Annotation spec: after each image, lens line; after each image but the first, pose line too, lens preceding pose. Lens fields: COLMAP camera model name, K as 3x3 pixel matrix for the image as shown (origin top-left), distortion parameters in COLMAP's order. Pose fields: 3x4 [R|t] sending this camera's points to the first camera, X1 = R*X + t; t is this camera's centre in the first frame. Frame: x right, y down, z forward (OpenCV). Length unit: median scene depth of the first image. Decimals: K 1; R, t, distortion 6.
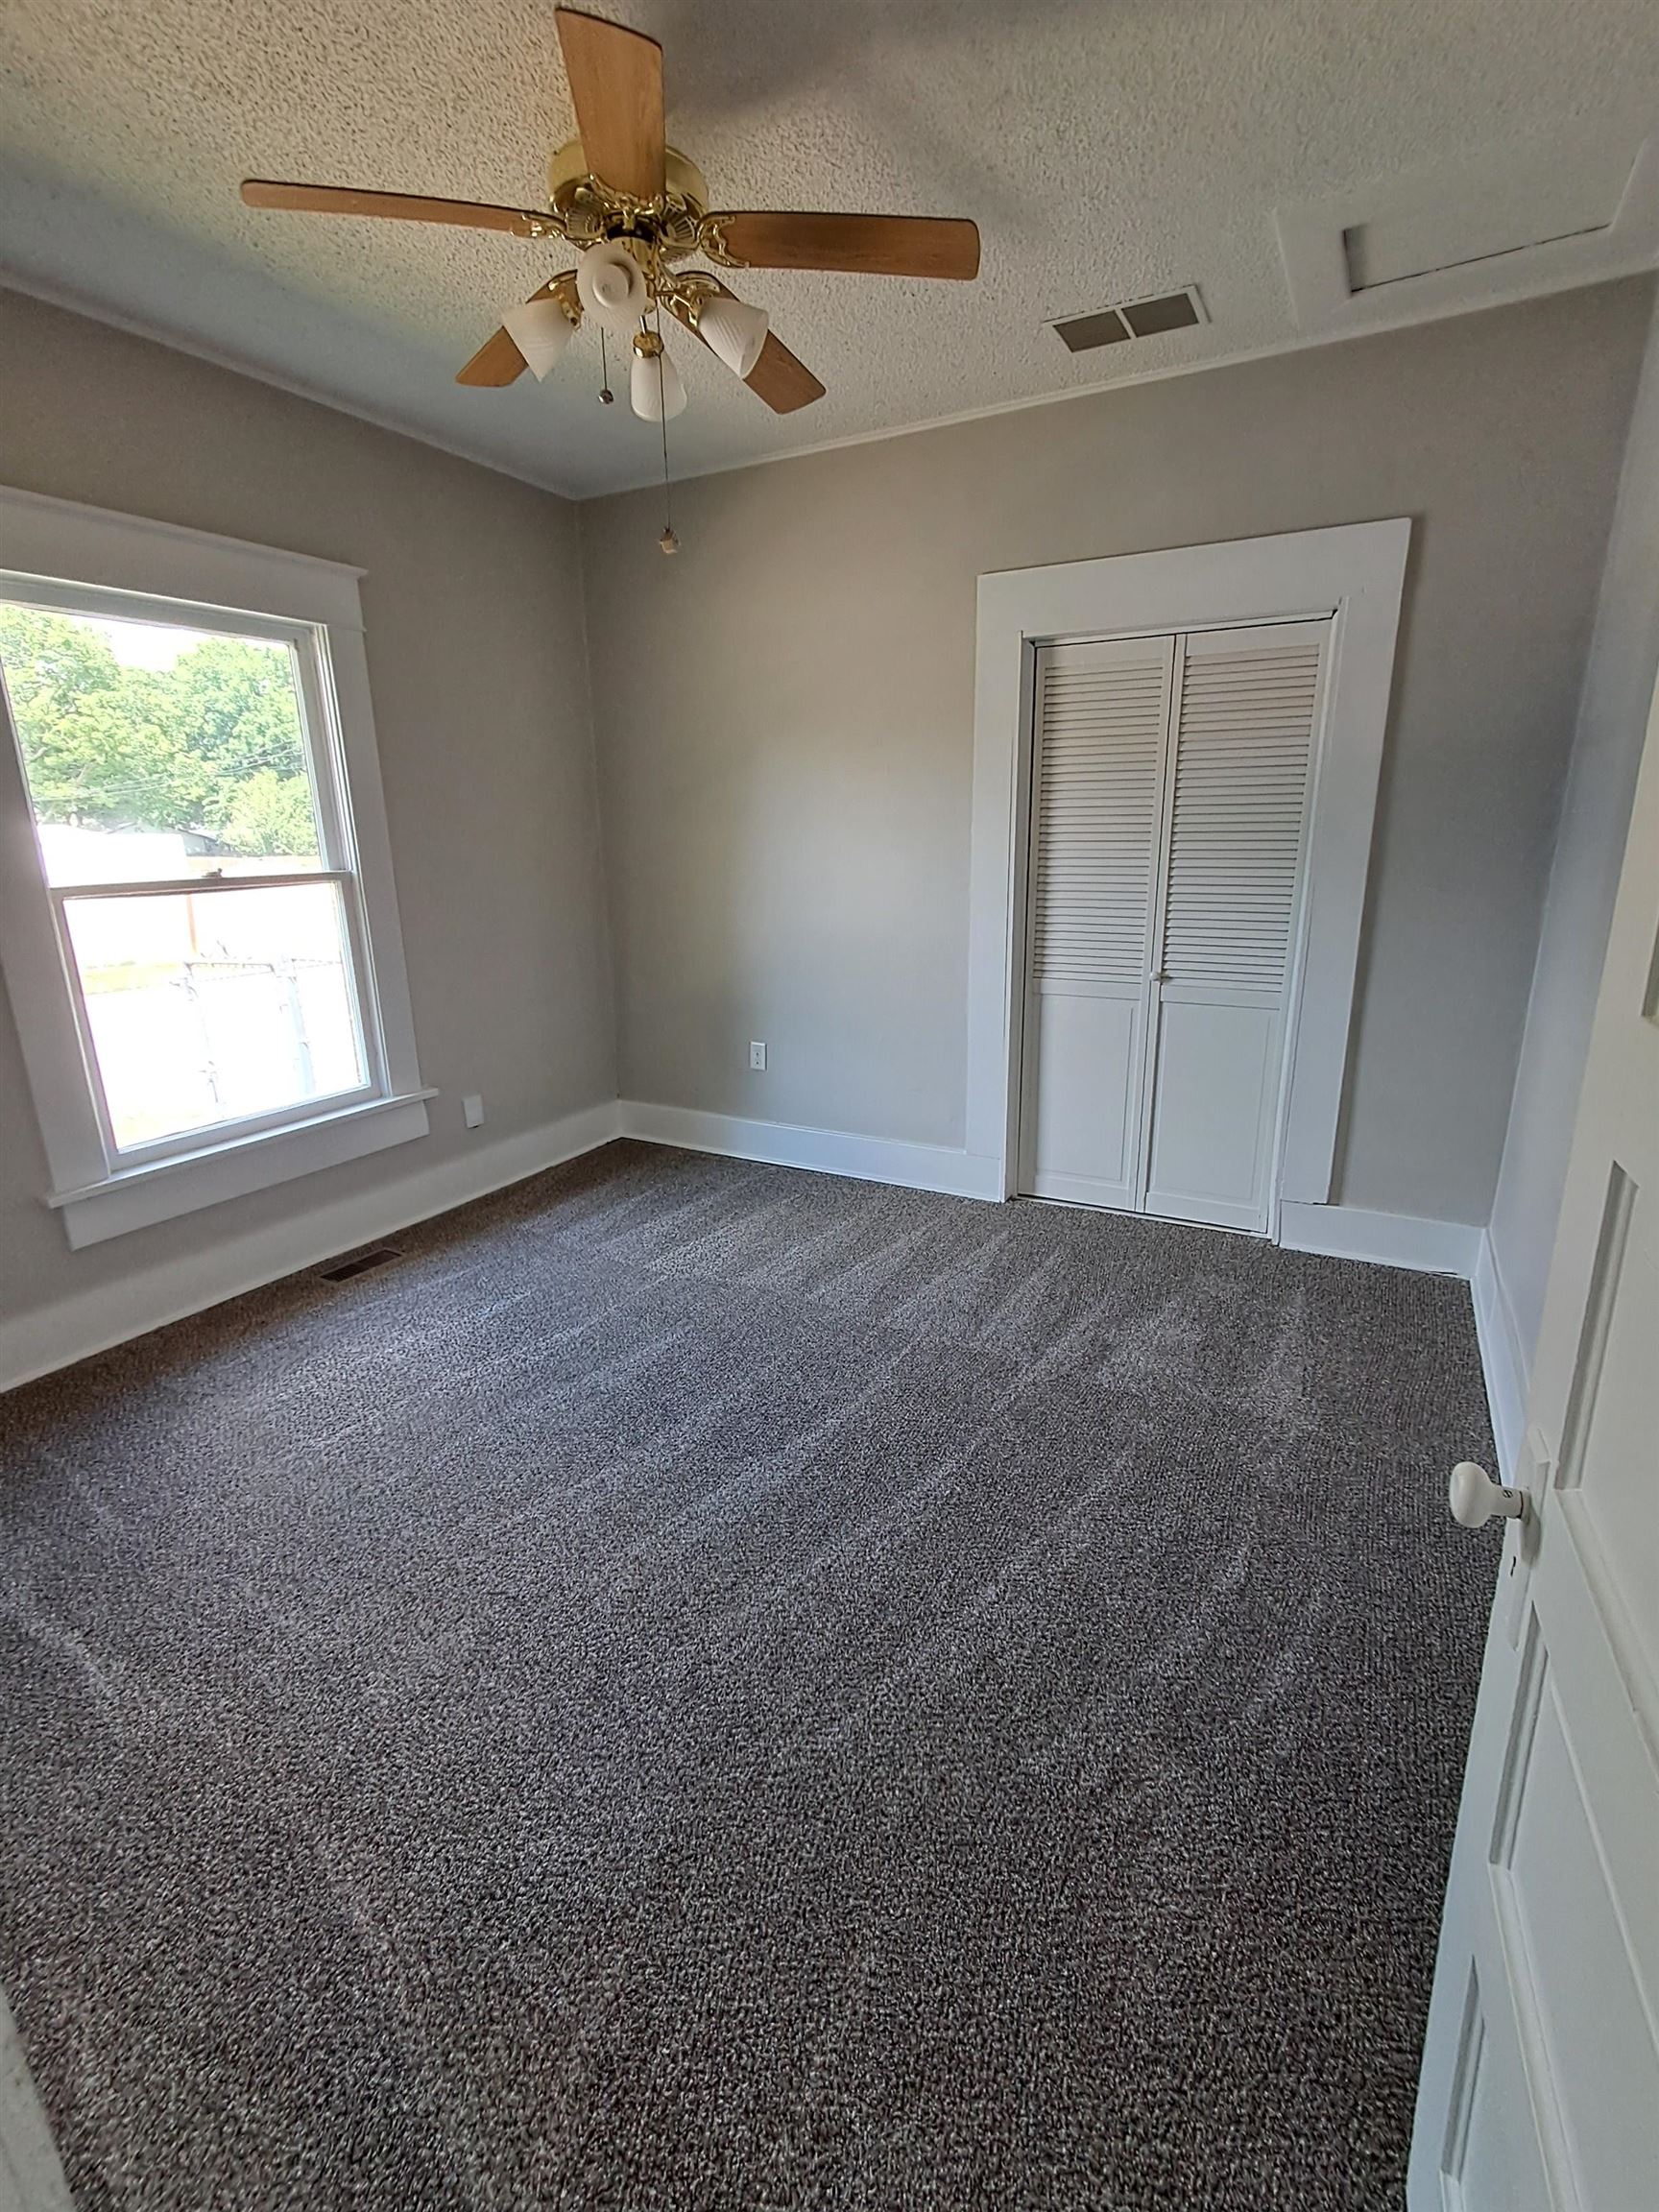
lens RADIAL K [[1000.0, 0, 839.7], [0, 1000.0, 1109.4], [0, 0, 1]] dist [0.002392, -0.000987]
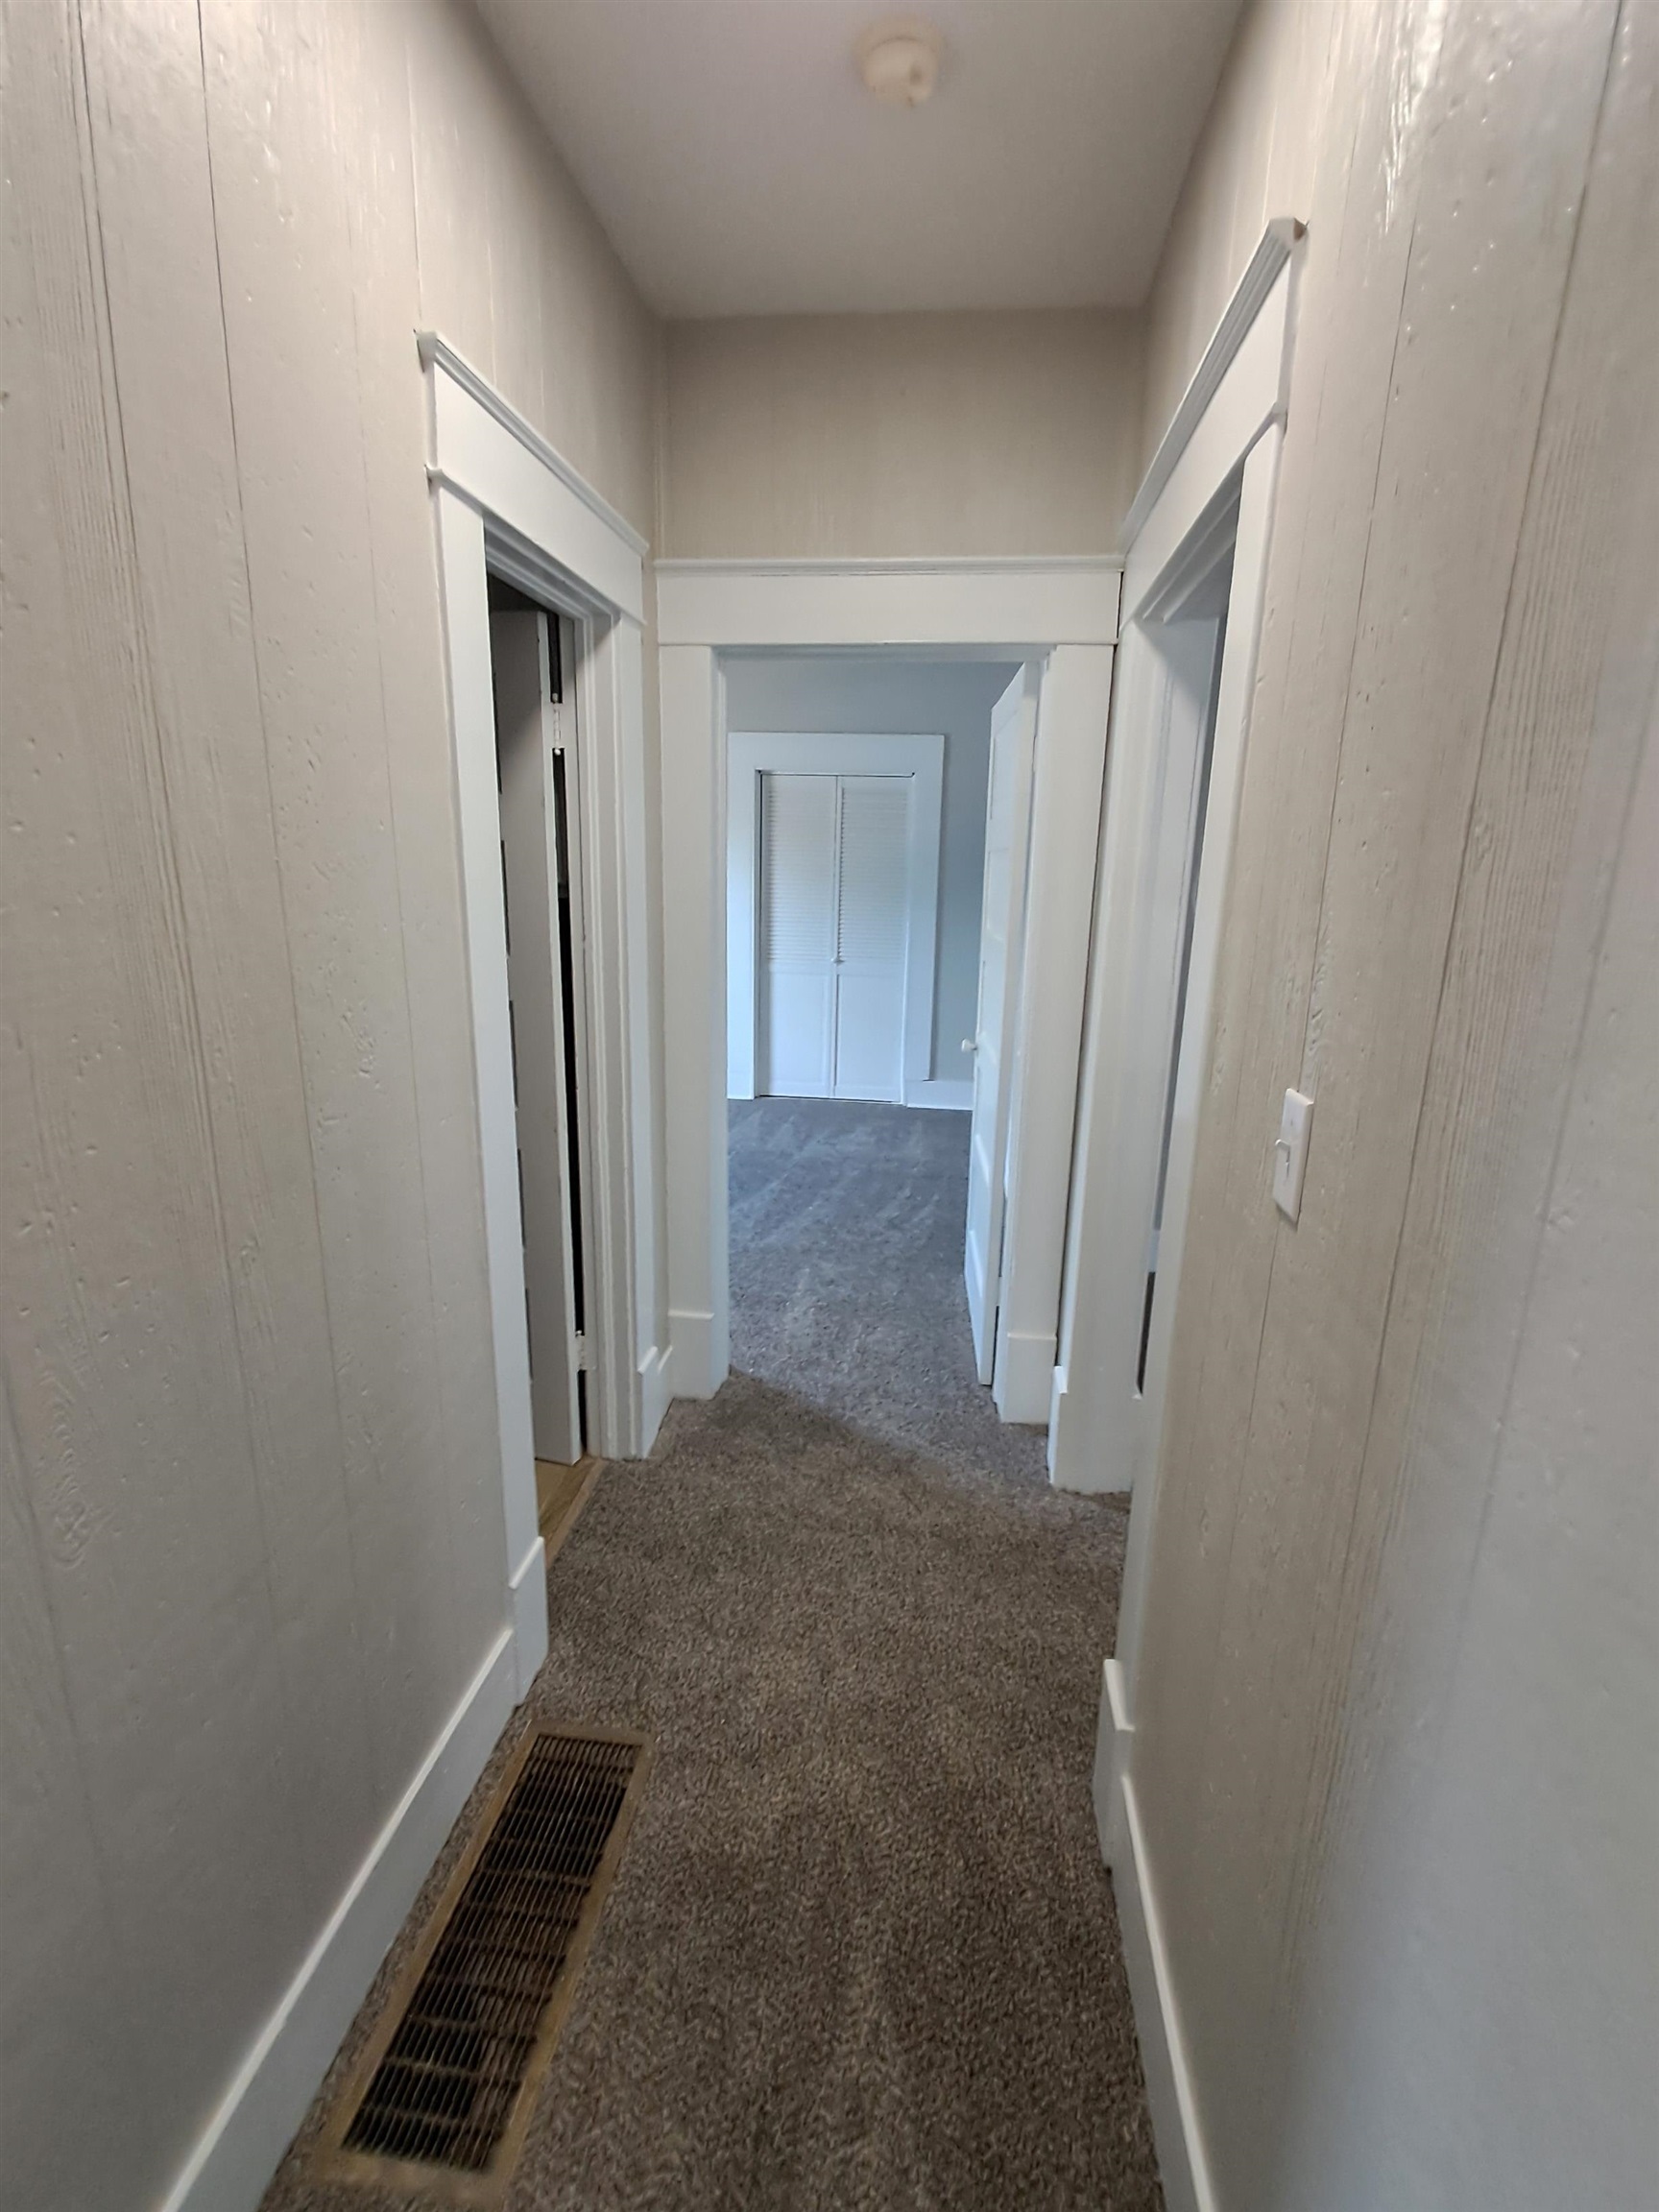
lens RADIAL K [[1000.0, 0, 839.7], [0, 1000.0, 1109.4], [0, 0, 1]] dist [0.002392, -0.000987]
pose [[0.928598, -0.054490, 0.367064, -0.371709], [0.064504, 0.997804, -0.015062, 0.172261], [-0.365437, 0.037664, 0.930074, -0.704233]]
